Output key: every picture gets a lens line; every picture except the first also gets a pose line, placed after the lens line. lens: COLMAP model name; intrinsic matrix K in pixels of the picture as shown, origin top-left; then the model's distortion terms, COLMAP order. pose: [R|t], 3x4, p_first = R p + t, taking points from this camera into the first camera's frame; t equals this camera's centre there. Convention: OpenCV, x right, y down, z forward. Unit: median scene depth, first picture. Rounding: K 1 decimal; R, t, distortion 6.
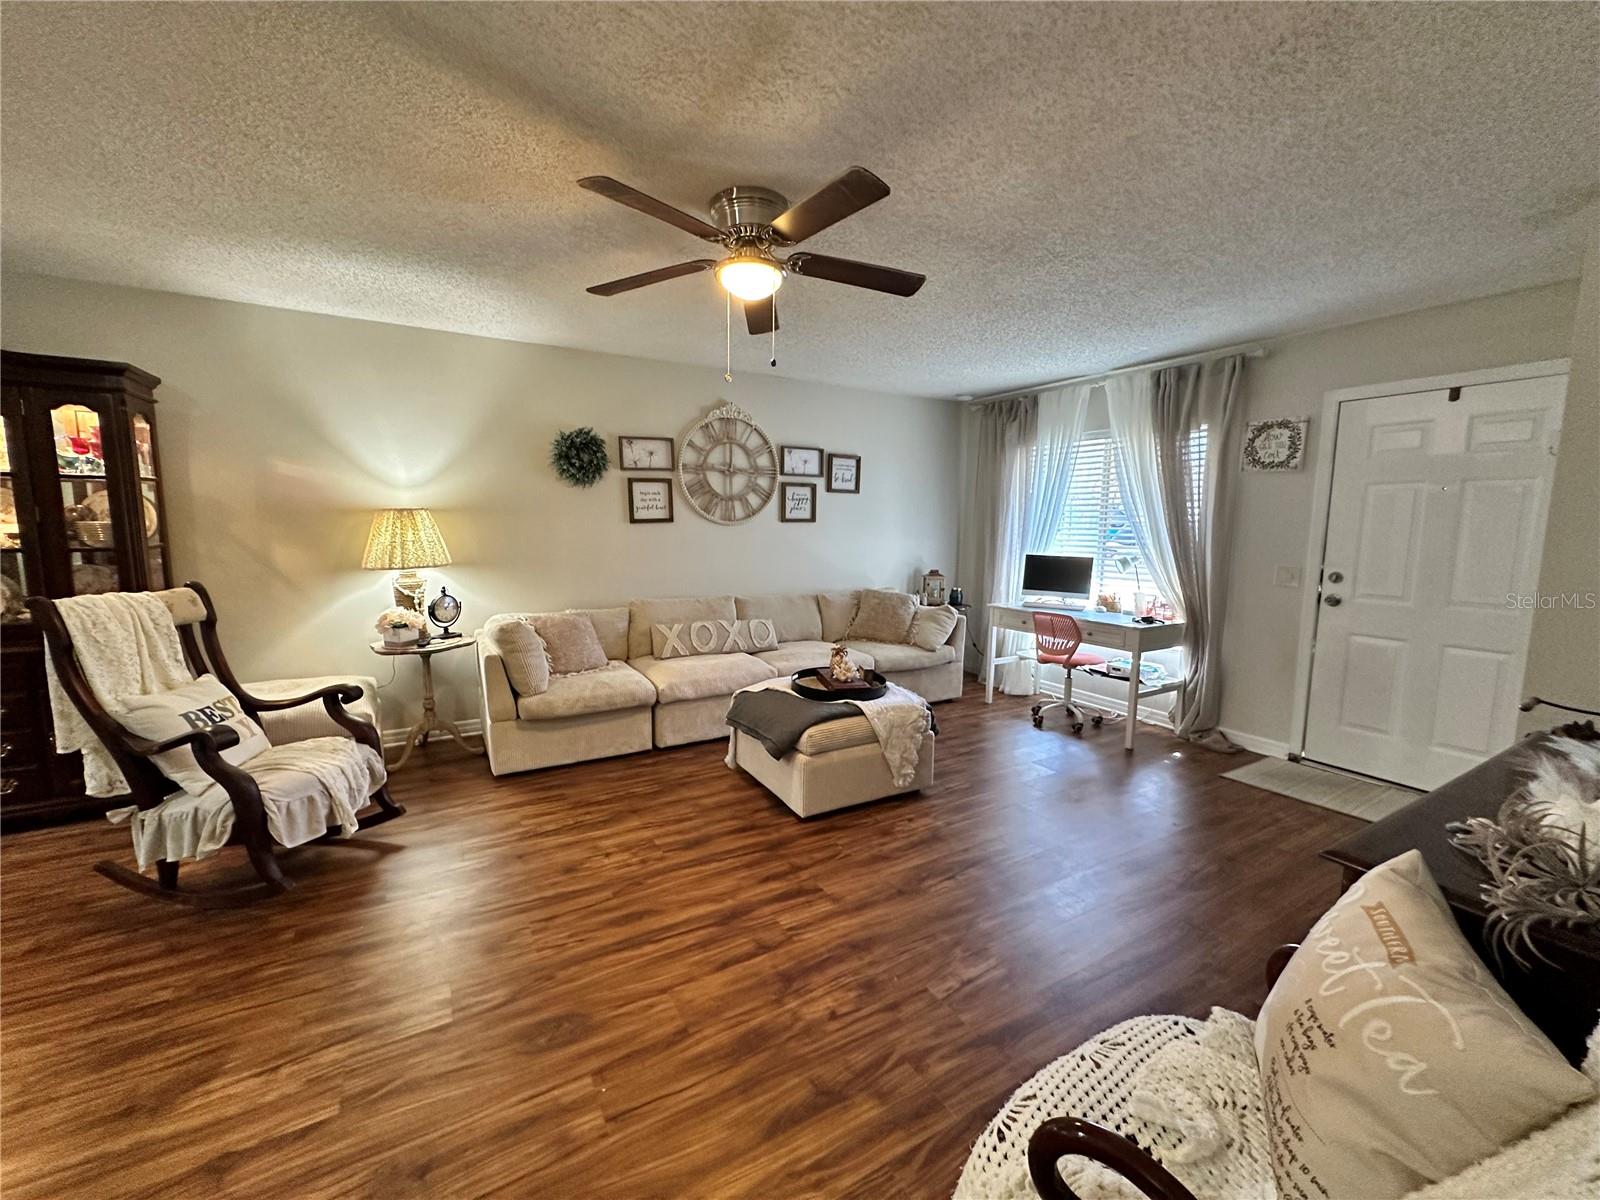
lens RADIAL K [[640.4, 0, 795.2], [0, 640.4, 598.2], [0, 0, 1]] dist [0.000121, 0.000024]
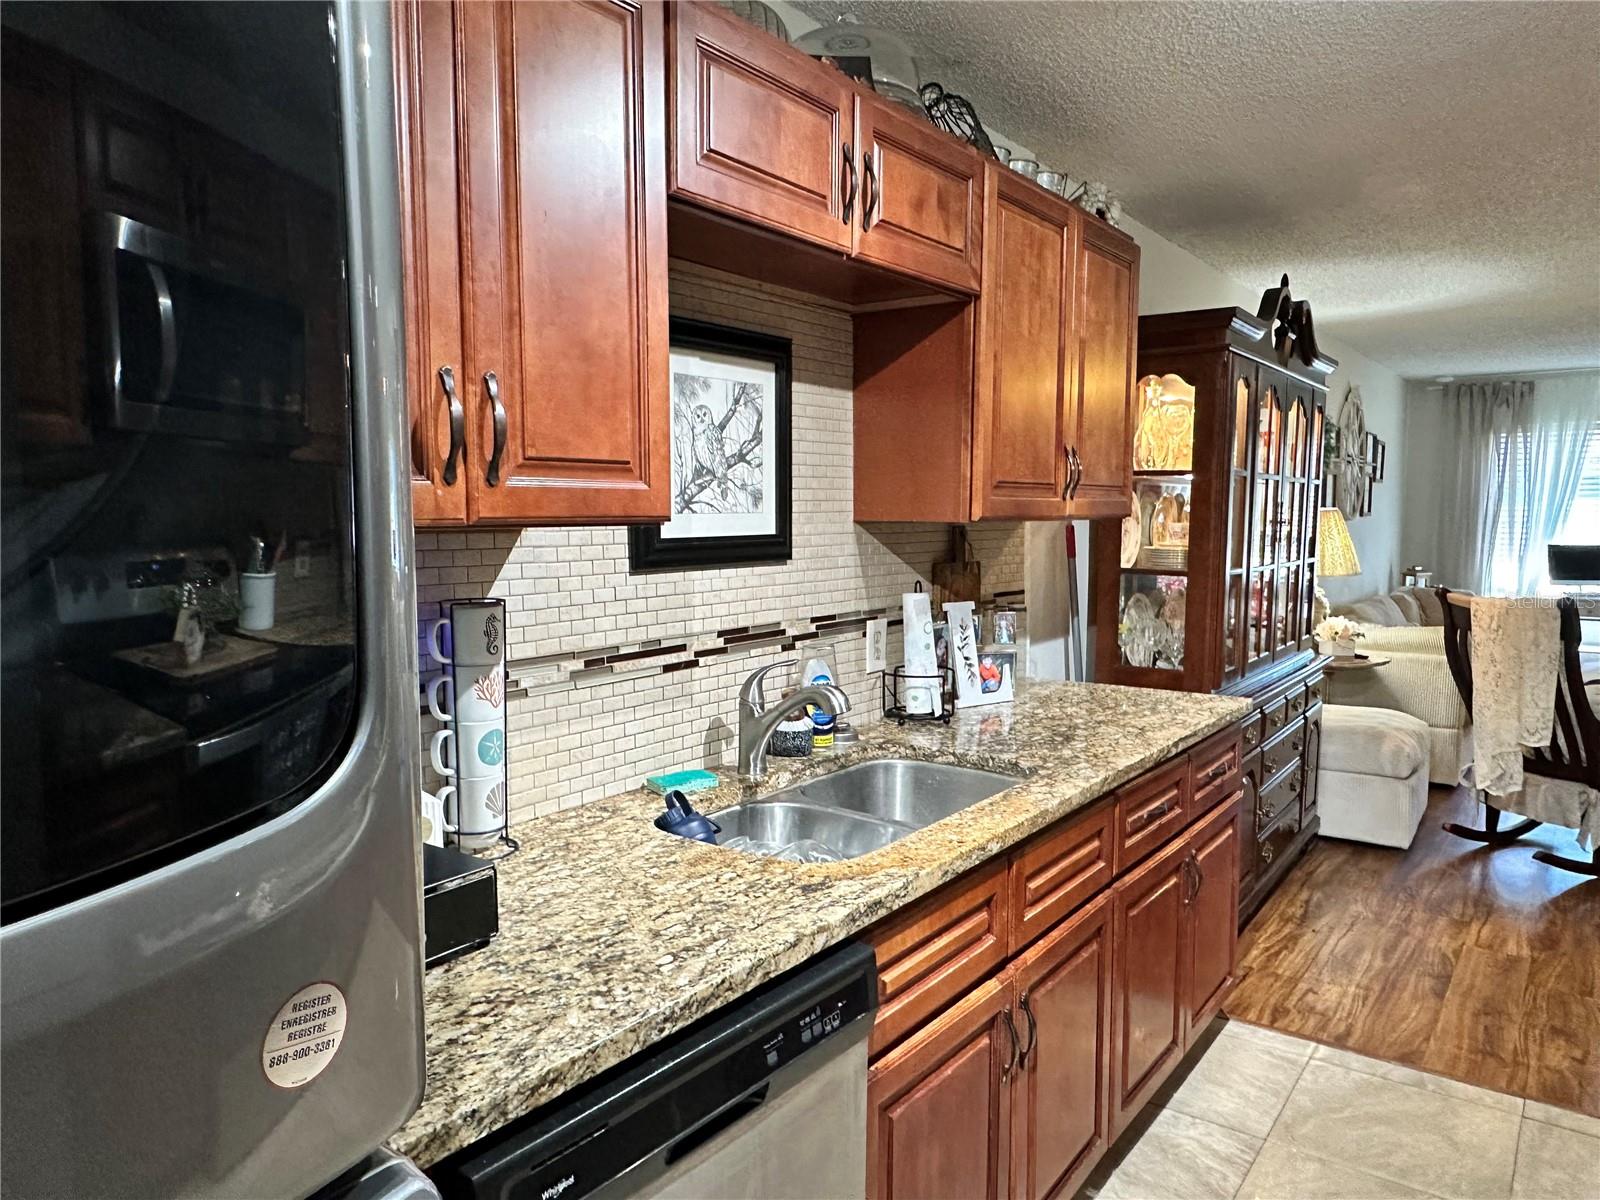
lens RADIAL K [[1096.1, 0, 800.0], [0, 1096.1, 600.0], [0, 0, 1]] dist [-0.005175, -0.002546]
pose [[0.921725, -0.046210, 0.385082, -2.039378], [0.057327, 0.998203, -0.017432, -0.028445], [-0.383585, 0.038143, 0.922718, -0.141303]]
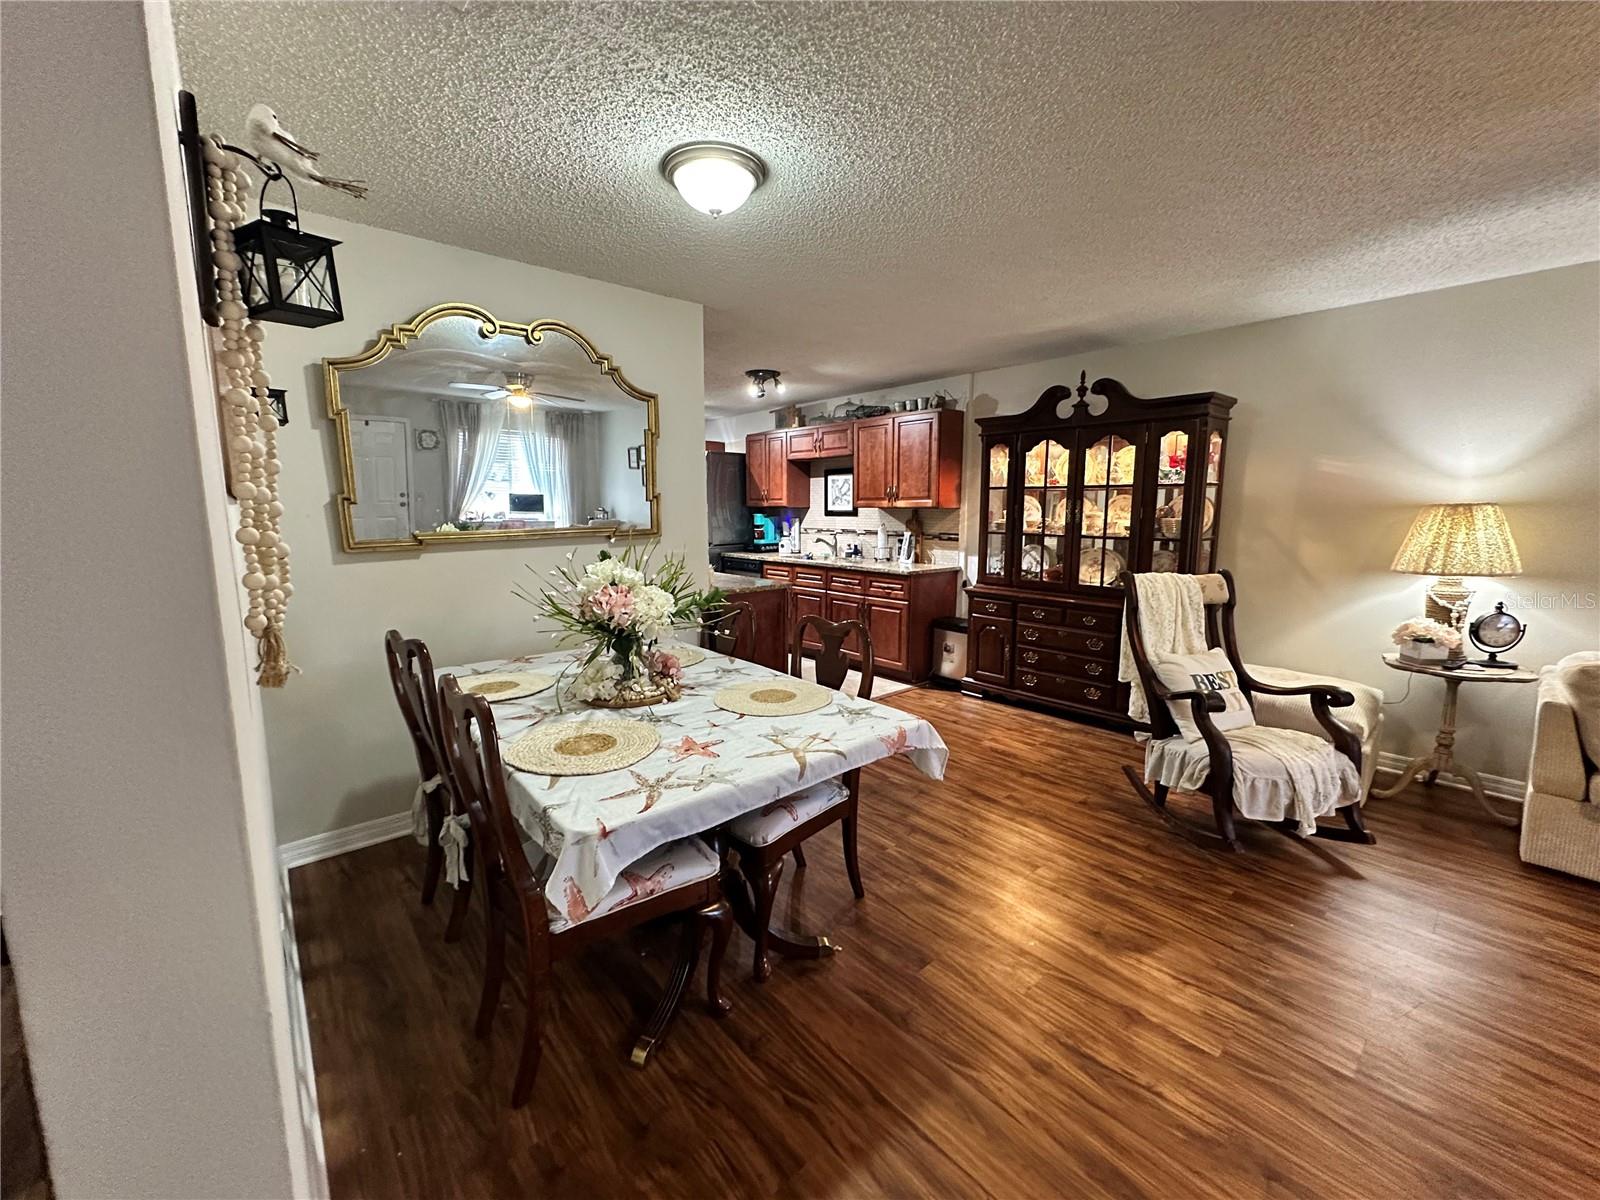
lens RADIAL K [[640.4, 0, 795.2], [0, 640.4, 598.2], [0, 0, 1]] dist [0.000121, 0.000024]
pose [[0.181972, 0.125004, -0.975326, 0.078787], [-0.117490, 0.987545, 0.104649, -0.003945], [0.976259, 0.095548, 0.194392, -0.001390]]
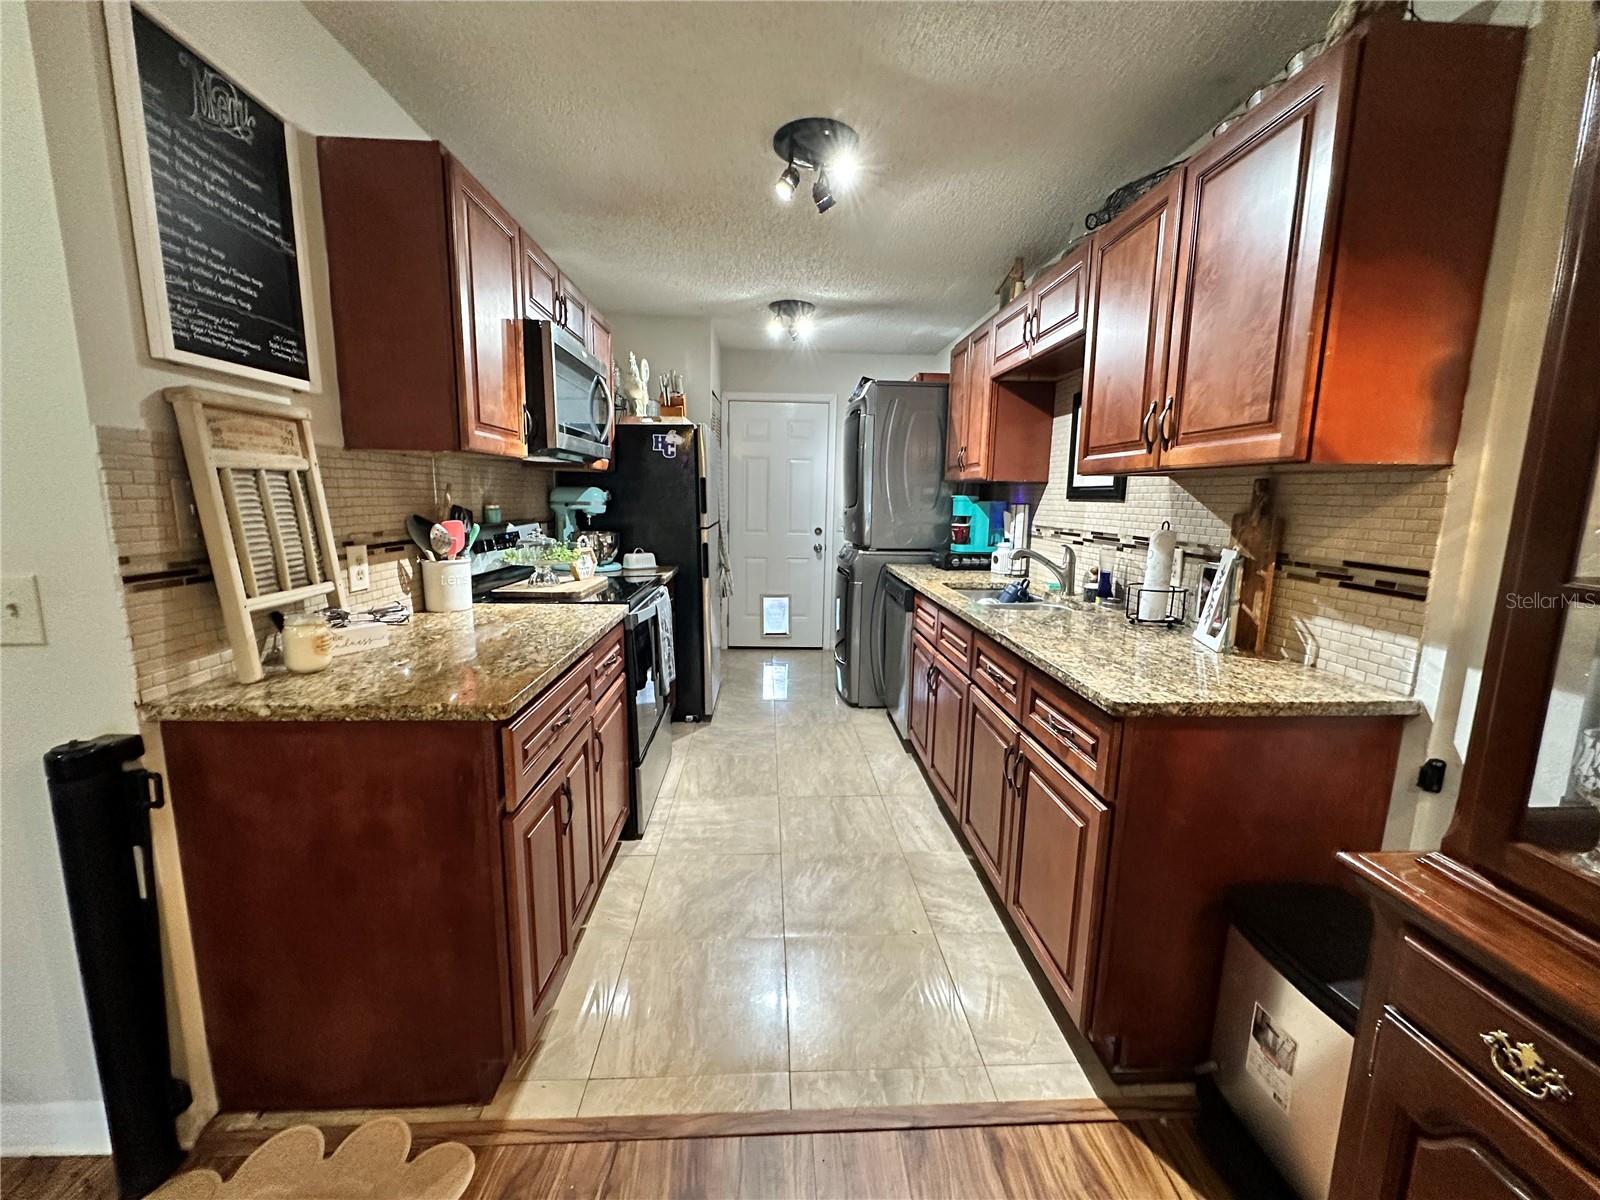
lens RADIAL K [[640.4, 0, 795.2], [0, 640.4, 598.2], [0, 0, 1]] dist [0.000121, 0.000024]
pose [[-0.461611, 0.122110, -0.878638, -0.917904], [-0.126109, 0.971387, 0.201255, -0.058146], [0.878073, 0.203706, -0.433004, 0.535230]]
